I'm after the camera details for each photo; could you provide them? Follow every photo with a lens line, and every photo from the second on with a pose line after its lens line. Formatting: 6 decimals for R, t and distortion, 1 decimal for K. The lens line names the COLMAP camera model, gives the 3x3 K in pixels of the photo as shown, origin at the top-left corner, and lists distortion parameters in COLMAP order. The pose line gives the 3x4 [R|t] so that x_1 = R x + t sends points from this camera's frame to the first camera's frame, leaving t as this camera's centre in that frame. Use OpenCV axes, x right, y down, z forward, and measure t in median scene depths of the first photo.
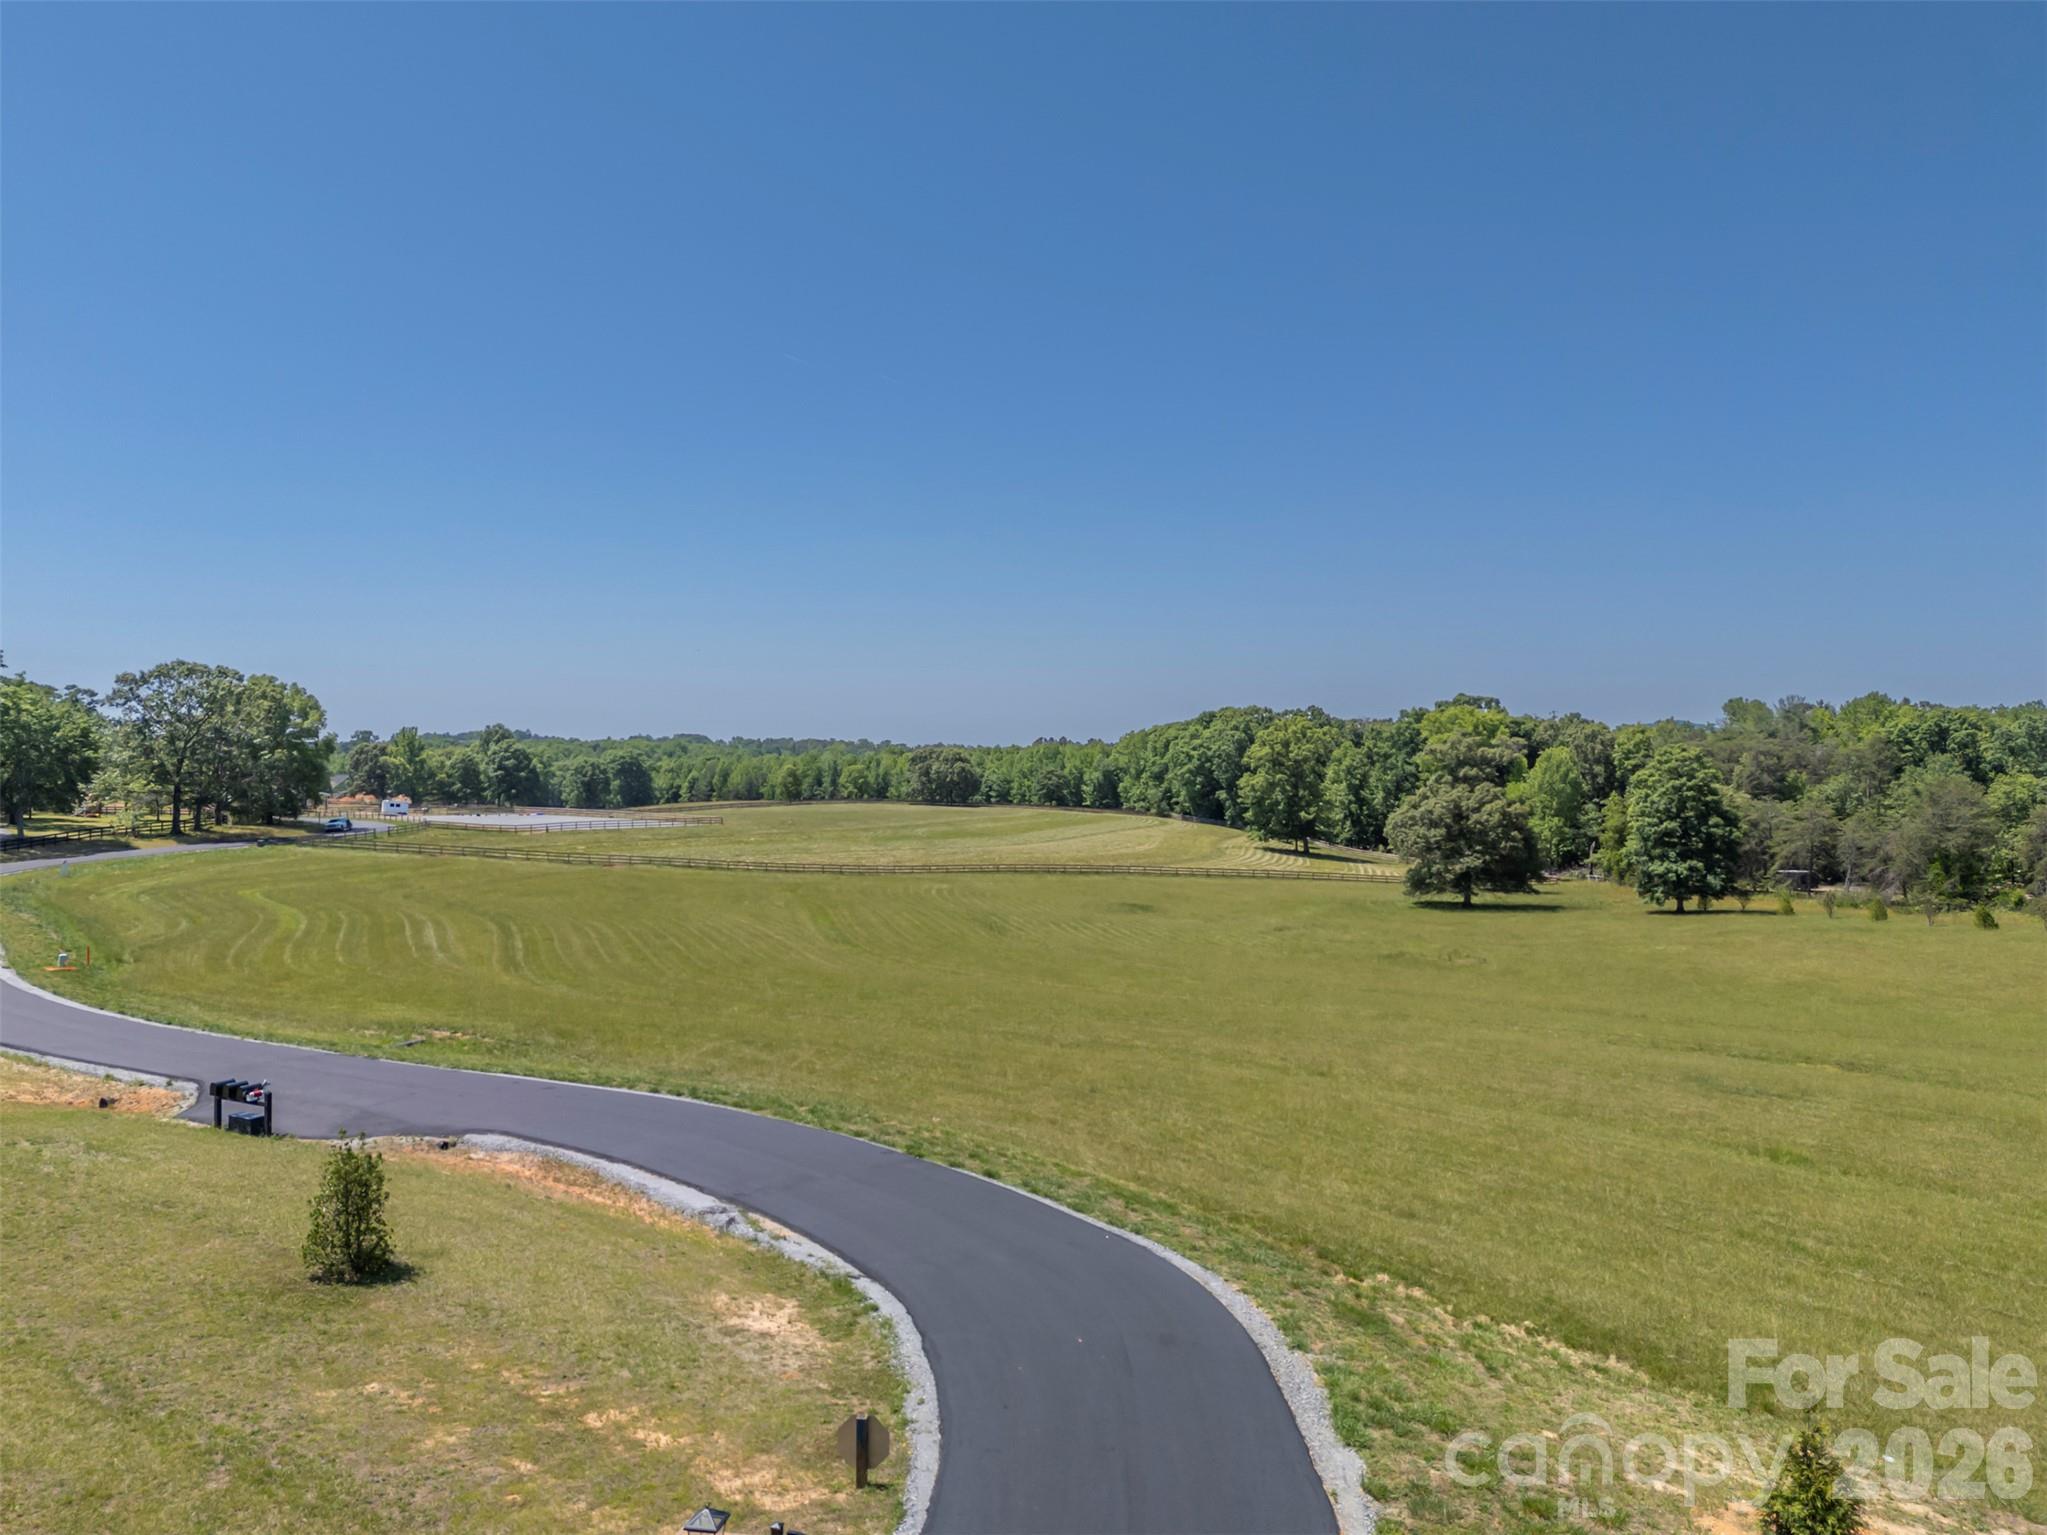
lens RADIAL K [[1483.5, 0, 1025.6], [0, 1483.5, 775.2], [0, 0, 1]] dist [0.088641, -0.057776]
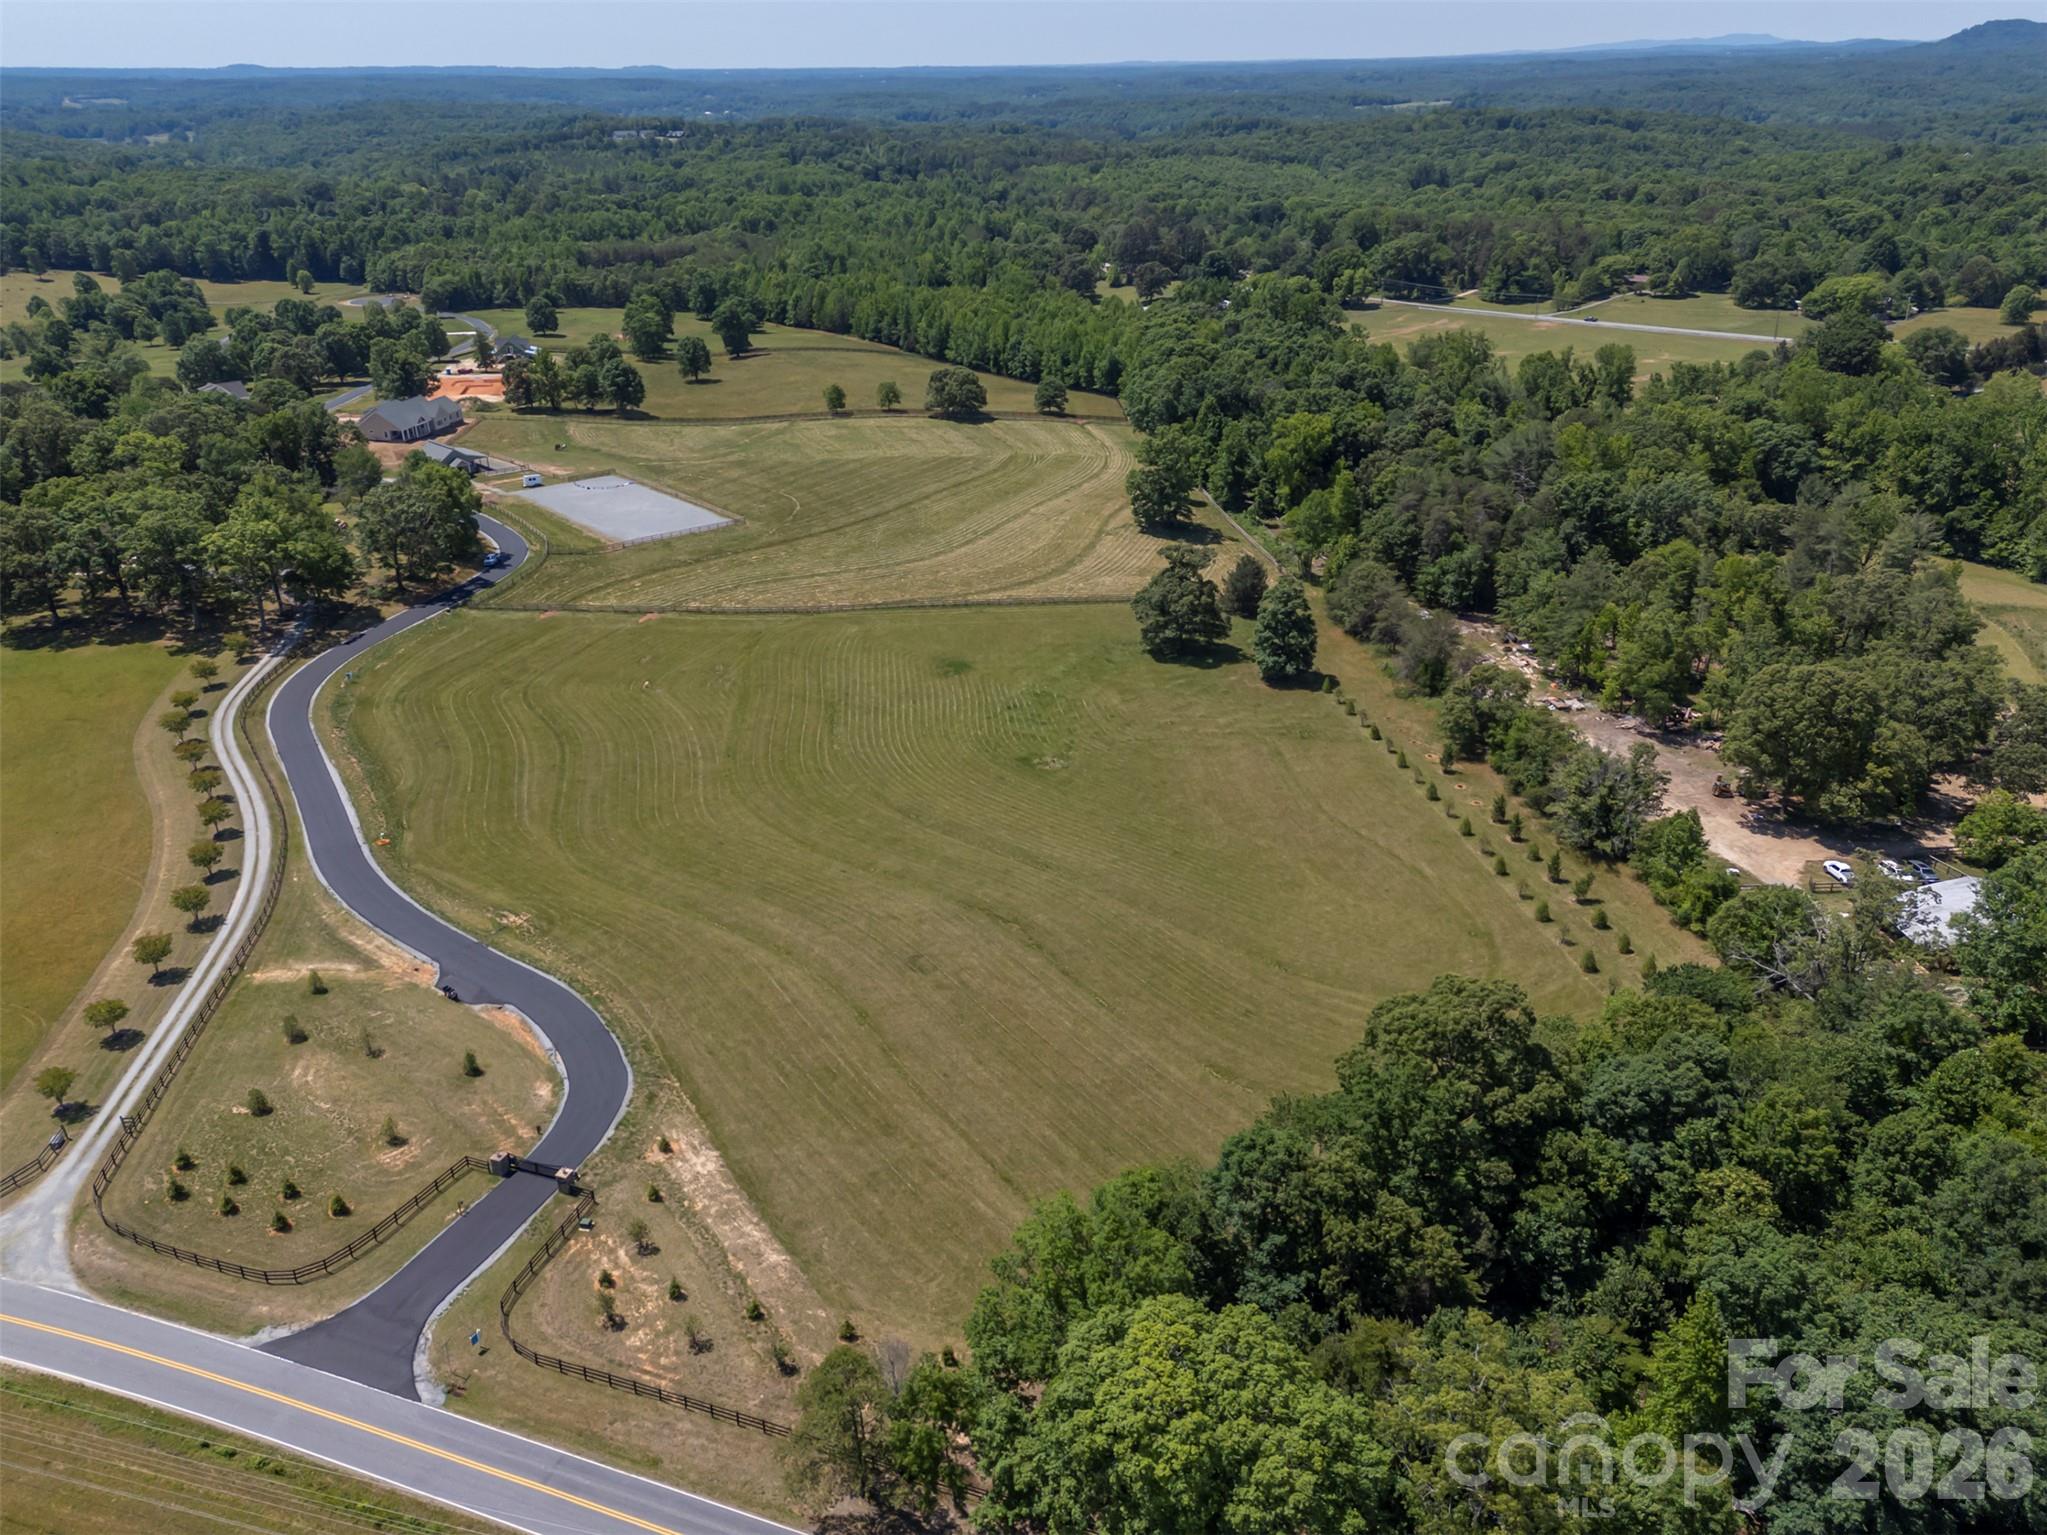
lens RADIAL K [[1483.5, 0, 1025.6], [0, 1483.5, 775.2], [0, 0, 1]] dist [0.088641, -0.057776]
pose [[0.991869, 0.048375, -0.117712, 0.281067], [0.004574, 0.910792, 0.412841, -0.382632], [0.127182, -0.410023, 0.903164, -0.423890]]
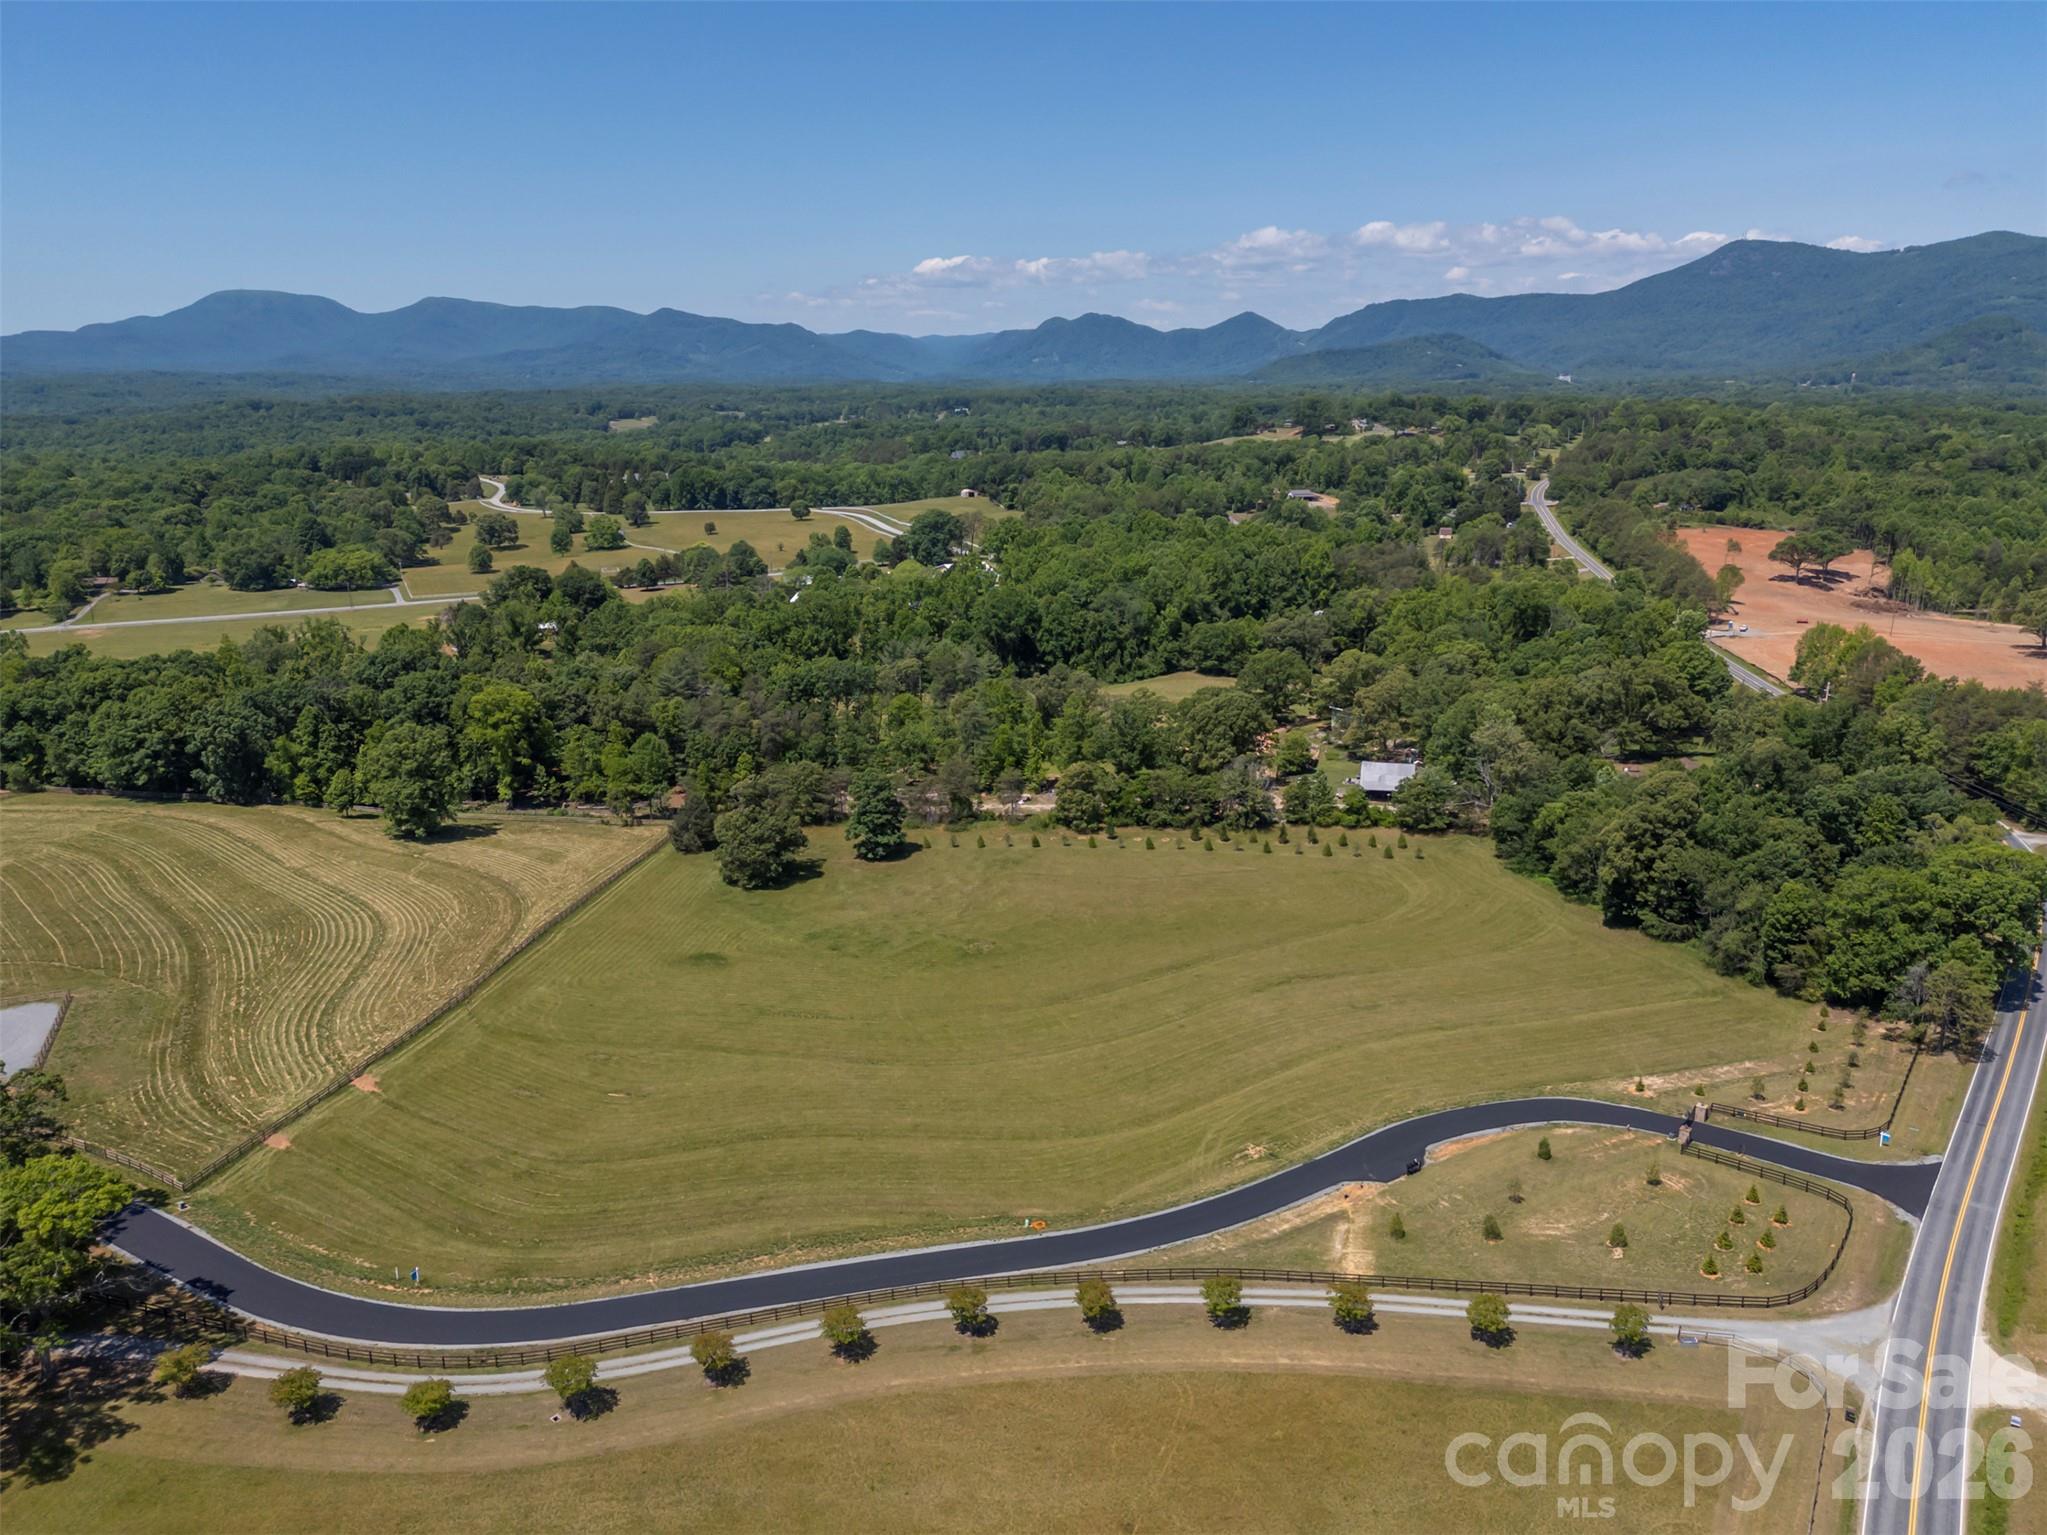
lens RADIAL K [[1483.5, 0, 1025.6], [0, 1483.5, 775.2], [0, 0, 1]] dist [0.088641, -0.057776]
pose [[0.415319, -0.240652, 0.877266, -0.857483], [0.020829, 0.966636, 0.255307, -0.376595], [-0.909437, -0.087761, 0.406475, 0.078190]]
